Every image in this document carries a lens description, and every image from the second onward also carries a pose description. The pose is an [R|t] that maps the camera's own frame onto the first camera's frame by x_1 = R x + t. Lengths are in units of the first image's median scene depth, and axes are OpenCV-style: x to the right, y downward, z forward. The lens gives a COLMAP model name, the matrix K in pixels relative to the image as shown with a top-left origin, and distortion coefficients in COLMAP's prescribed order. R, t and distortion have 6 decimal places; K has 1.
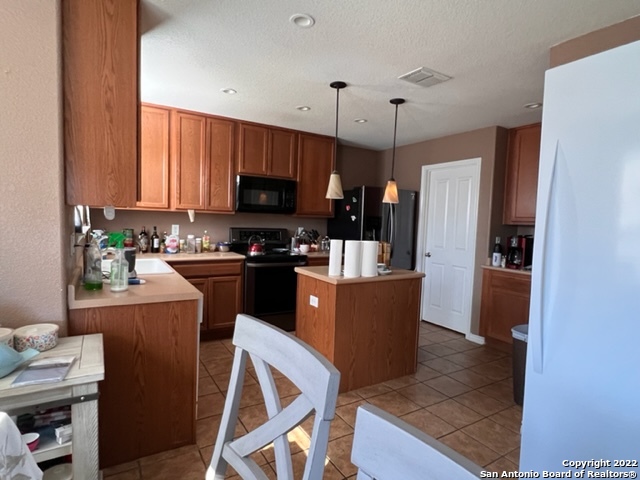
lens RADIAL K [[354.1, 0, 320.2], [0, 354.1, 240.9], [0, 0, 1]] dist [0.000048, -0.000219]
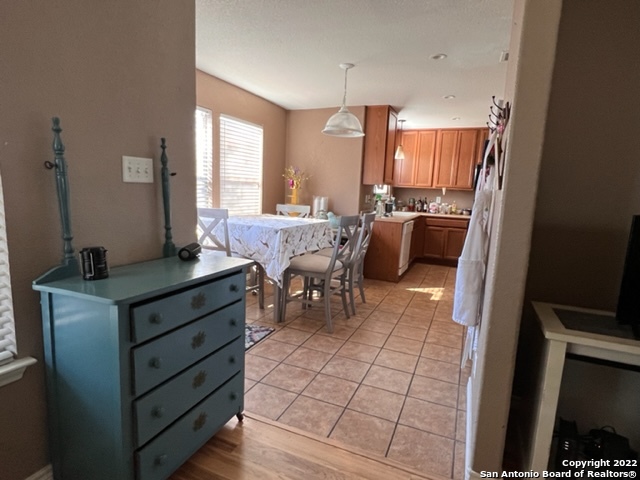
lens RADIAL K [[354.1, 0, 319.6], [0, 354.1, 240.1], [0, 0, 1]] dist [0.000048, -0.000219]
pose [[0.567770, 0.110362, -0.815756, 0.699012], [-0.075333, 0.993780, 0.082015, 0.066083], [0.819733, 0.014887, 0.572552, -0.442454]]
